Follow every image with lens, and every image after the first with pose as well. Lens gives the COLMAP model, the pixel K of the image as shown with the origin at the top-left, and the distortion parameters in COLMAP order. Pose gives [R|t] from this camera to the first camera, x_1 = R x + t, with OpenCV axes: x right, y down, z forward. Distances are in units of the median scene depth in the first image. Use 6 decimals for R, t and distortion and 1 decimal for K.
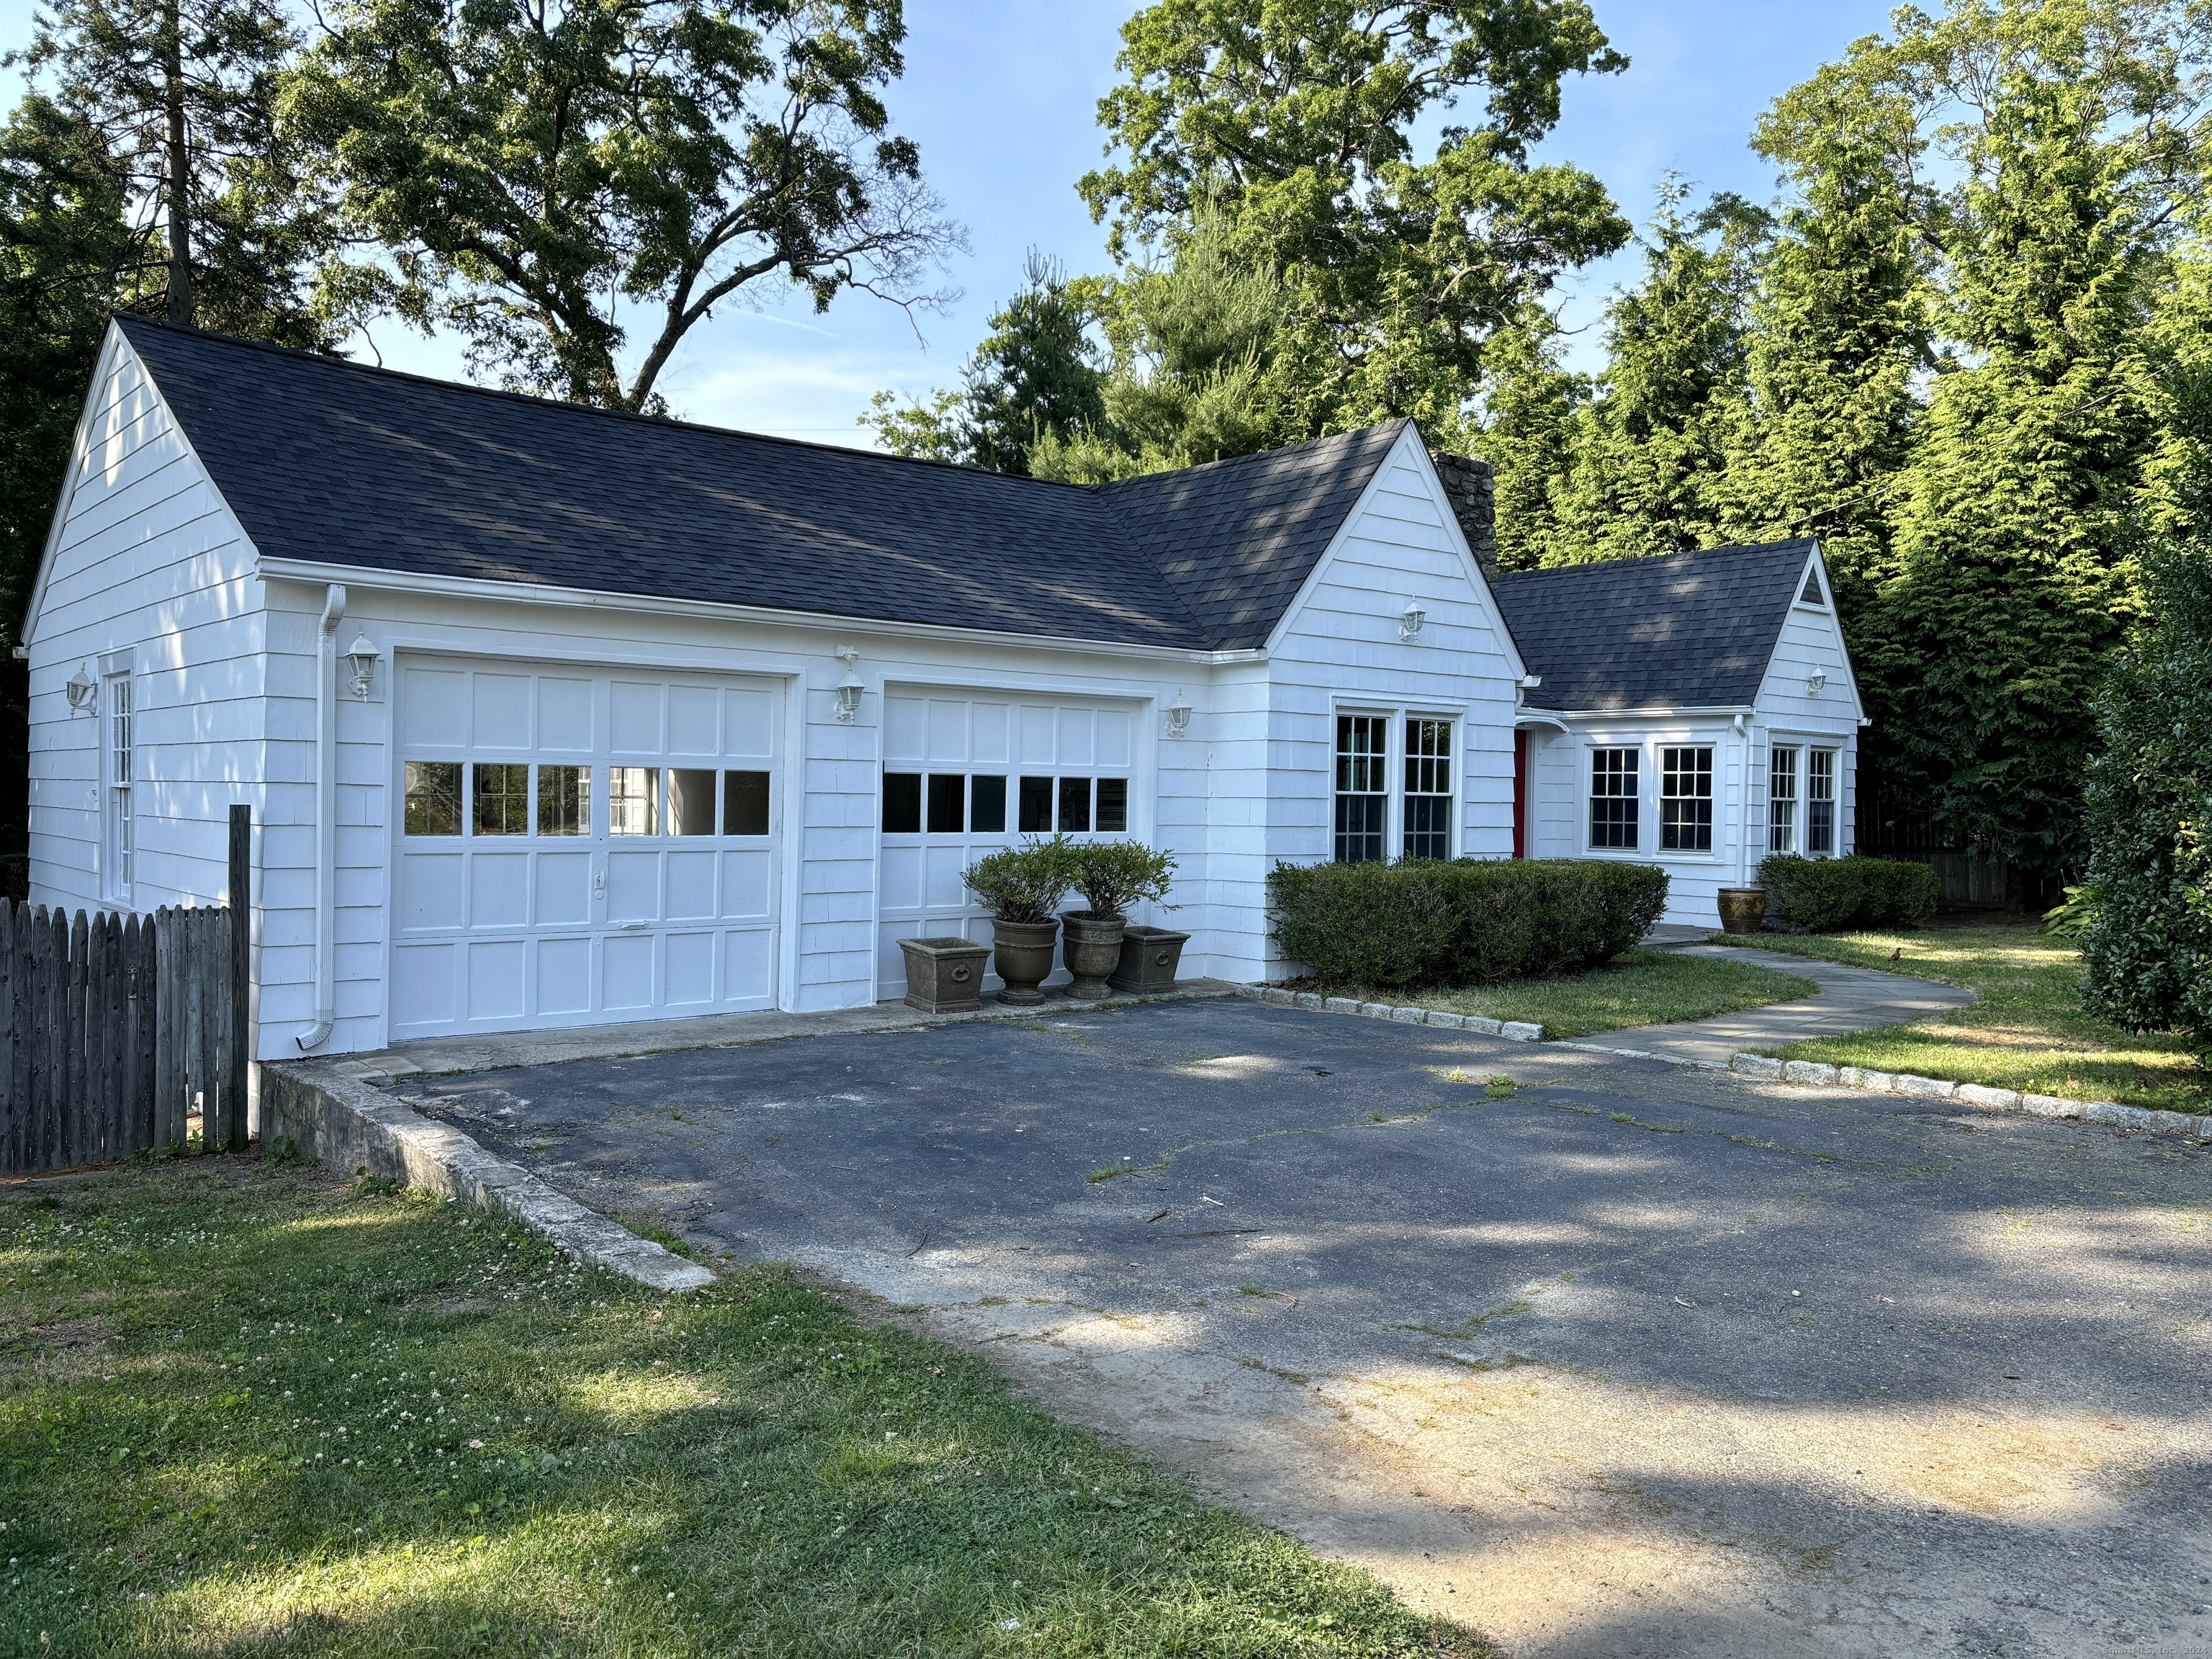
lens RADIAL K [[1677.8, 0, 1085.5], [0, 1677.8, 834.0], [0, 0, 1]] dist [0.025366, -0.039718]
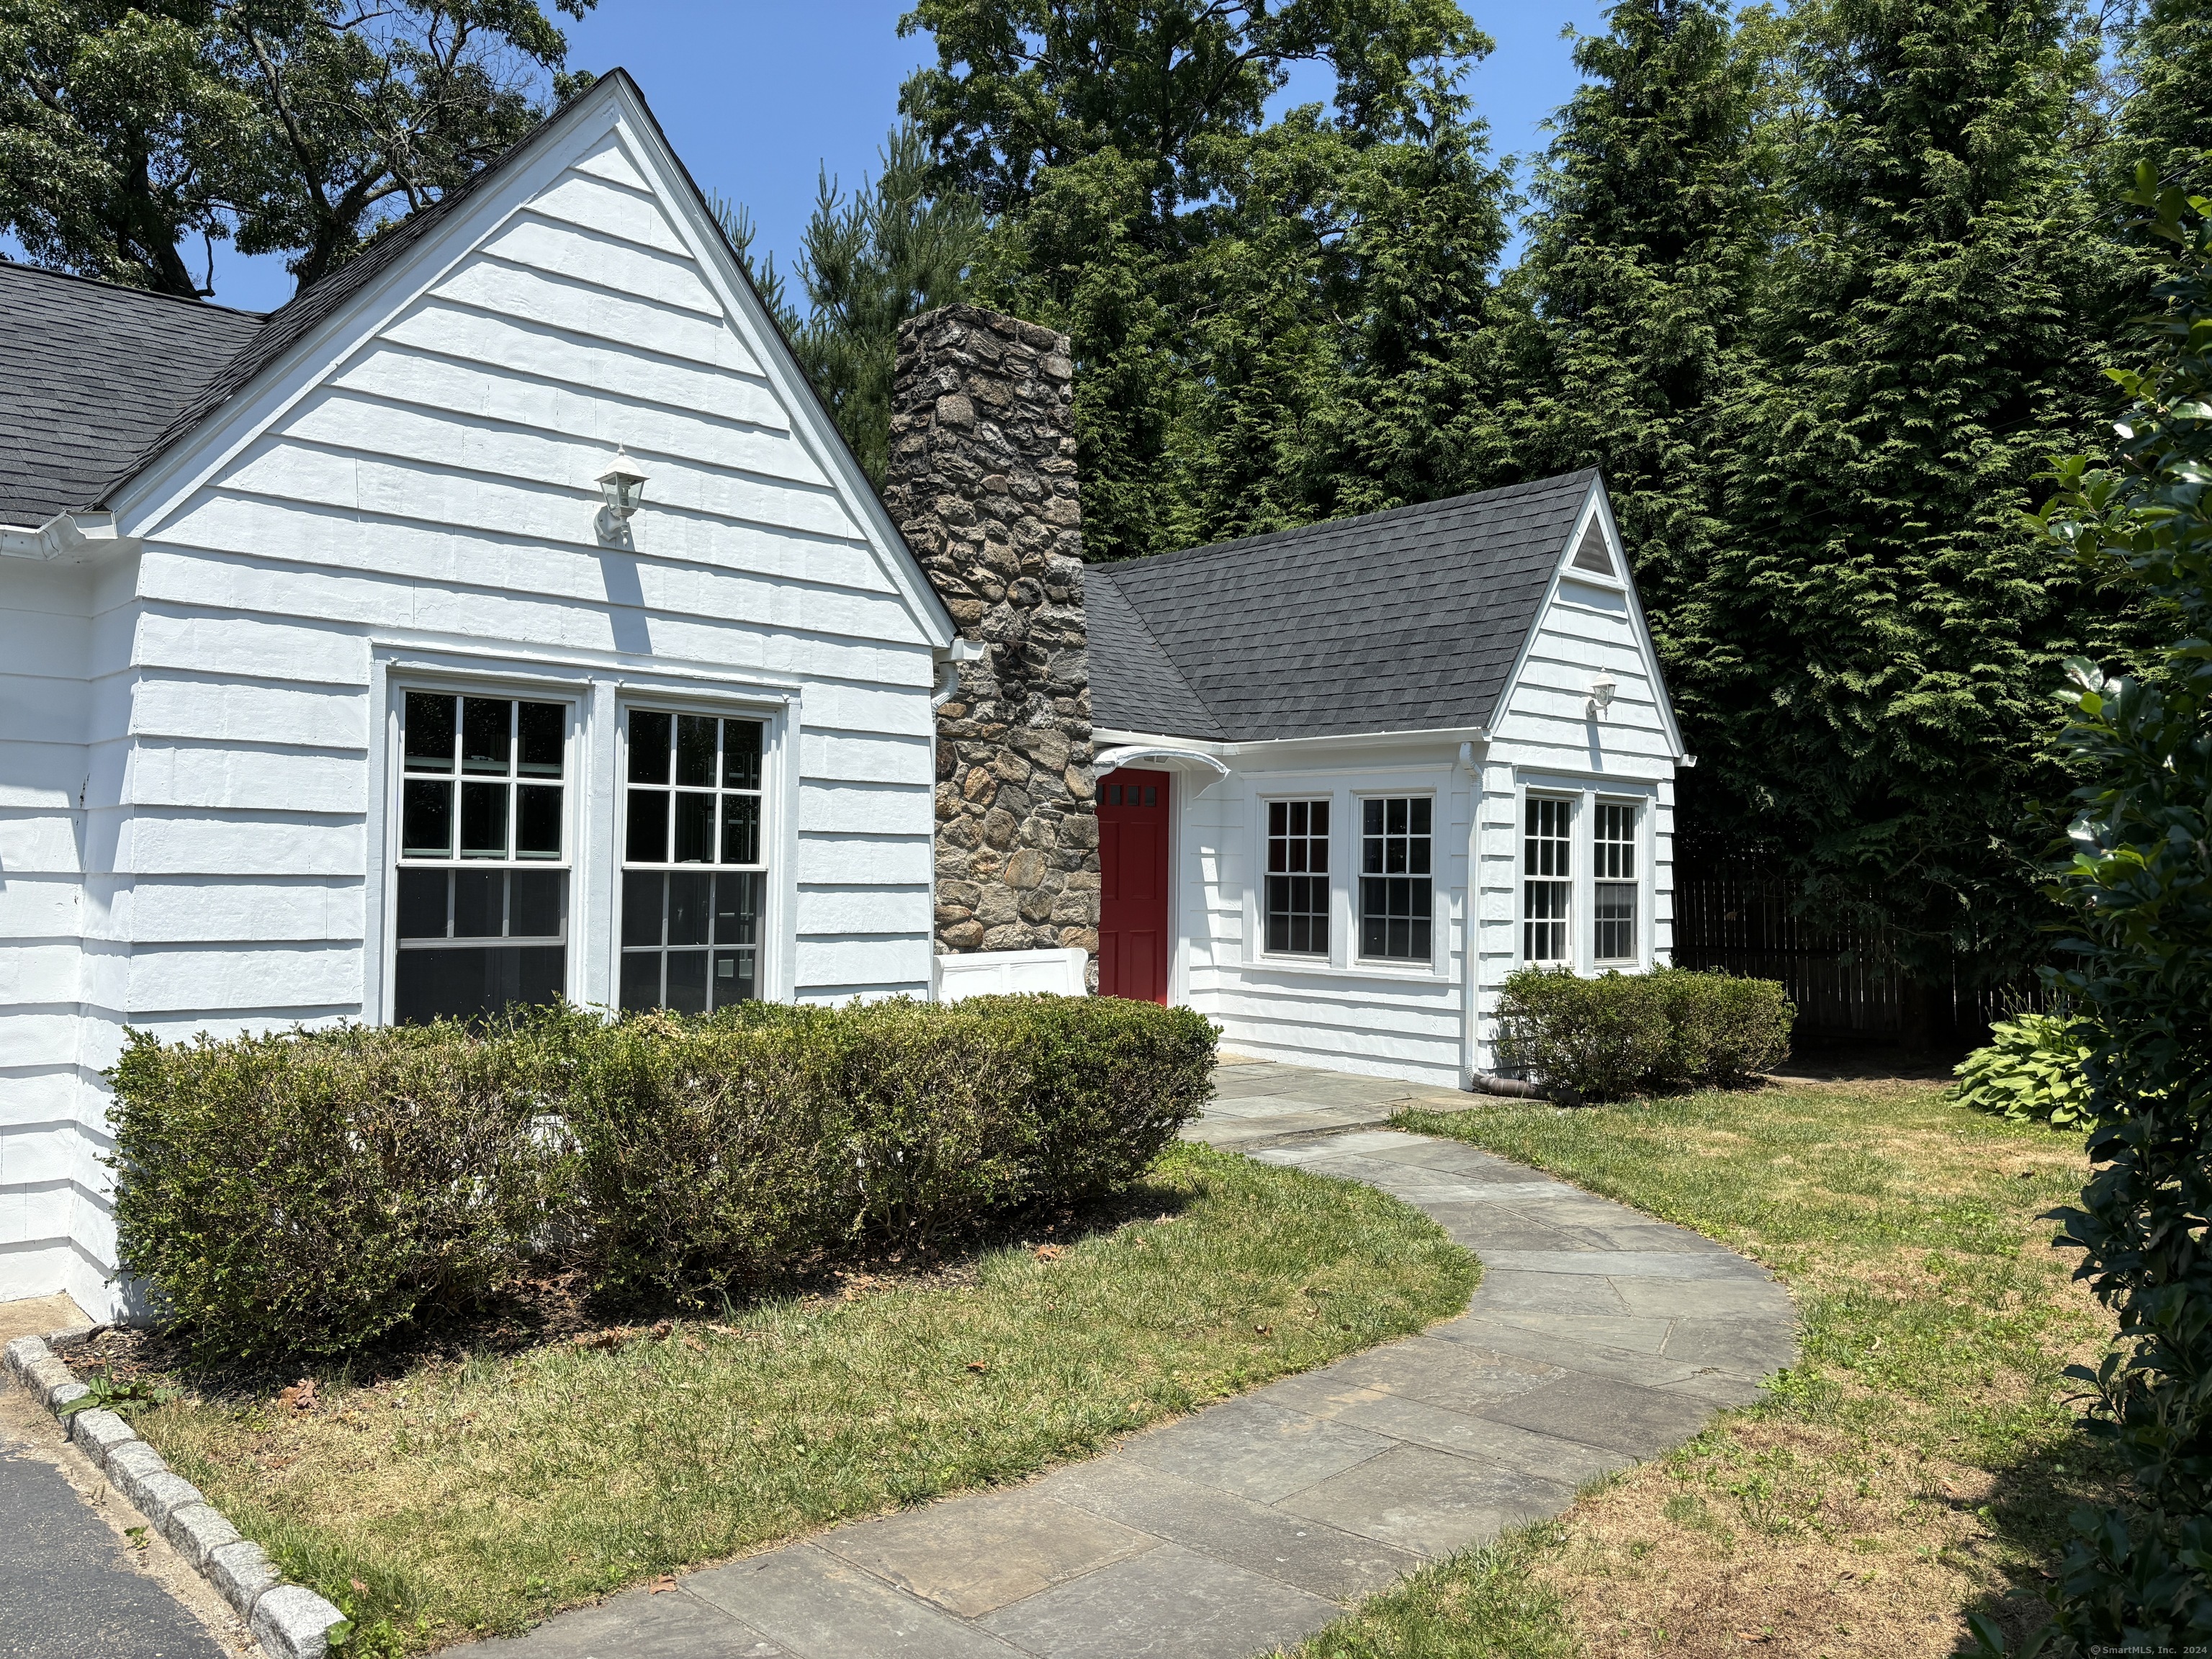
lens RADIAL K [[1677.8, 0, 1101.5], [0, 1677.8, 832.8], [0, 0, 1]] dist [0.025366, -0.039718]
pose [[0.999171, 0.002094, 0.040664, 0.220054], [-0.000145, 0.998854, -0.047865, -0.007628], [-0.040718, 0.047820, 0.998026, 0.374647]]
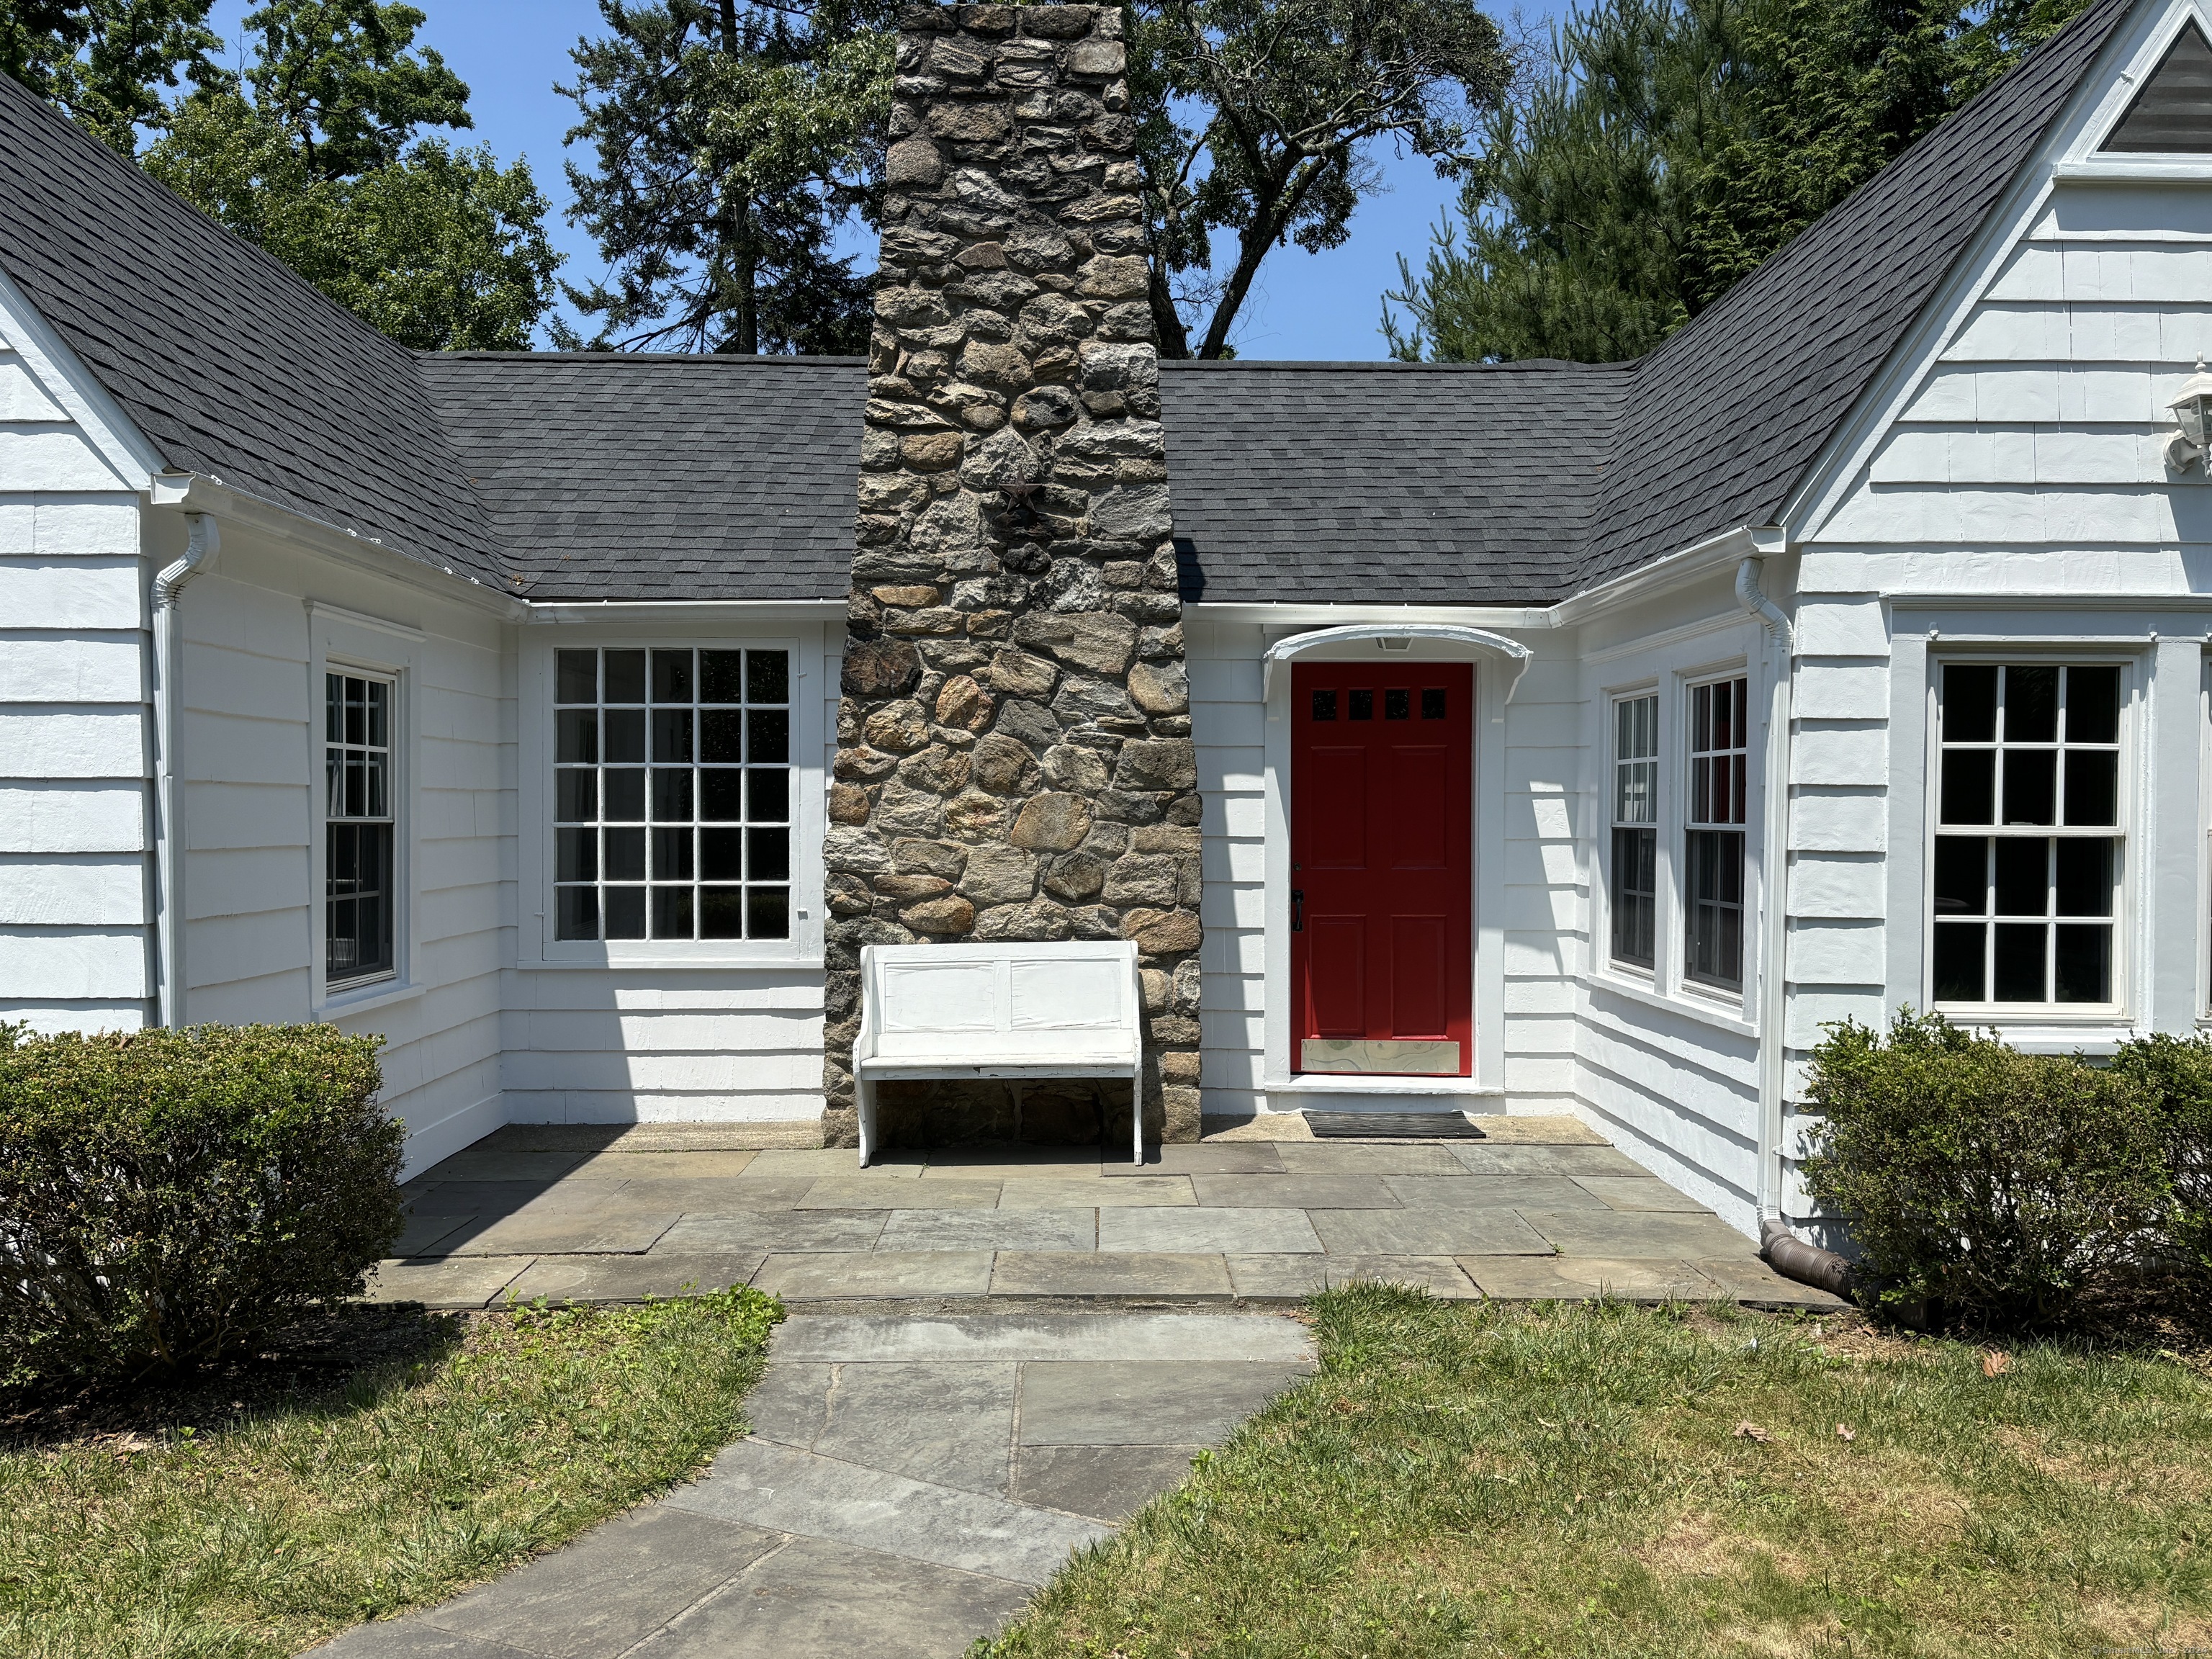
lens RADIAL K [[1677.8, 0, 1107.6], [0, 1677.8, 819.2], [0, 0, 1]] dist [0.025366, -0.039718]
pose [[0.765183, -0.009052, -0.643749, 0.478737], [-0.008389, 0.999676, -0.024028, -0.014277], [0.643758, 0.023786, 0.764860, 0.664706]]
